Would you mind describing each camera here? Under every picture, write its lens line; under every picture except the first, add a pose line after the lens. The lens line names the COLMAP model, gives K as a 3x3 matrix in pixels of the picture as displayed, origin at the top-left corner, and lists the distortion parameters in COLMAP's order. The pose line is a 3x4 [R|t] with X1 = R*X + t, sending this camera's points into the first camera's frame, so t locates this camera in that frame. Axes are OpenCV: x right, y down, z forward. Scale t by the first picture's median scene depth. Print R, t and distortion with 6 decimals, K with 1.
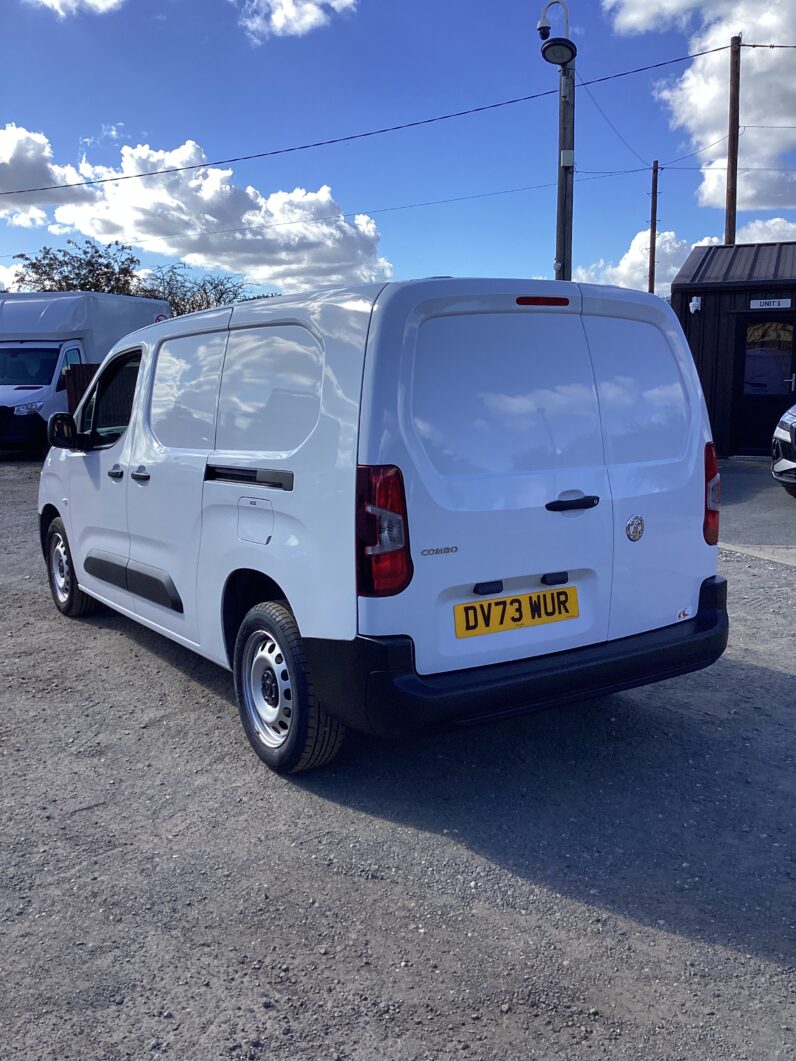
lens RADIAL K [[965.3, 0, 400.7], [0, 965.3, 527.8], [0, 0, 1]] dist [0.024806, 0.000000]
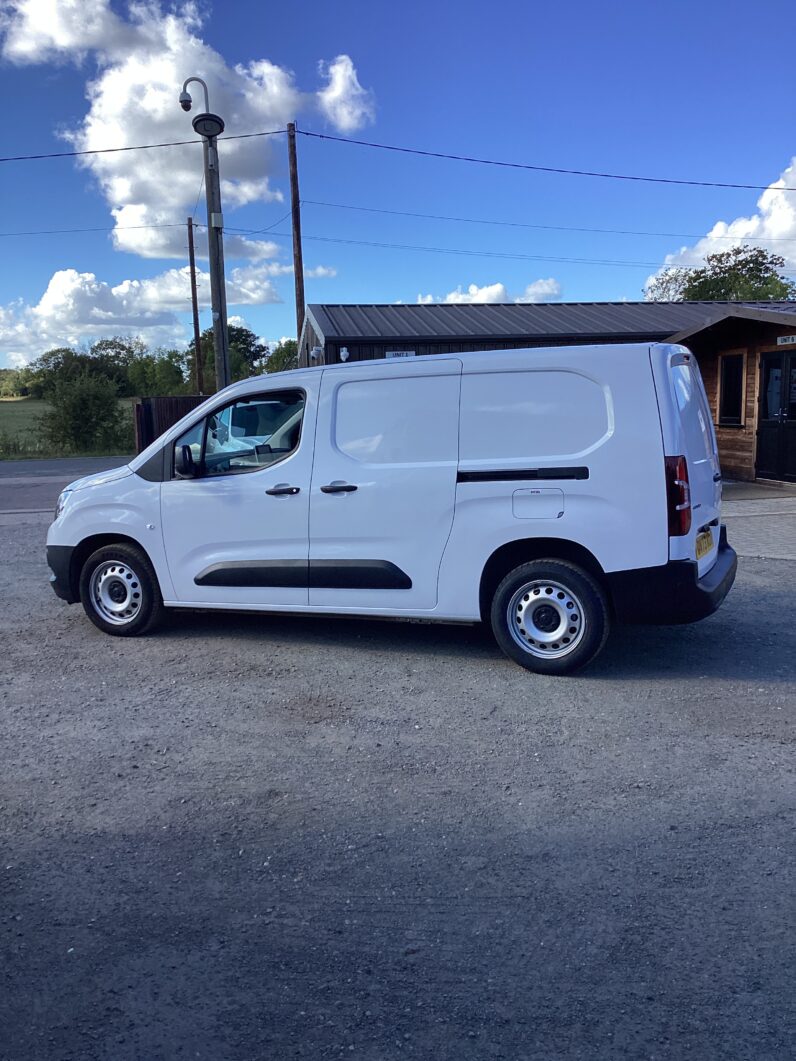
lens RADIAL K [[965.3, 0, 402.7], [0, 965.3, 535.7], [0, 0, 1]] dist [0.024806, 0.000000]
pose [[0.840972, -0.082562, 0.534742, -1.169963], [0.100521, 0.994925, -0.004474, 0.027673], [-0.531659, 0.057516, 0.845004, -0.135466]]
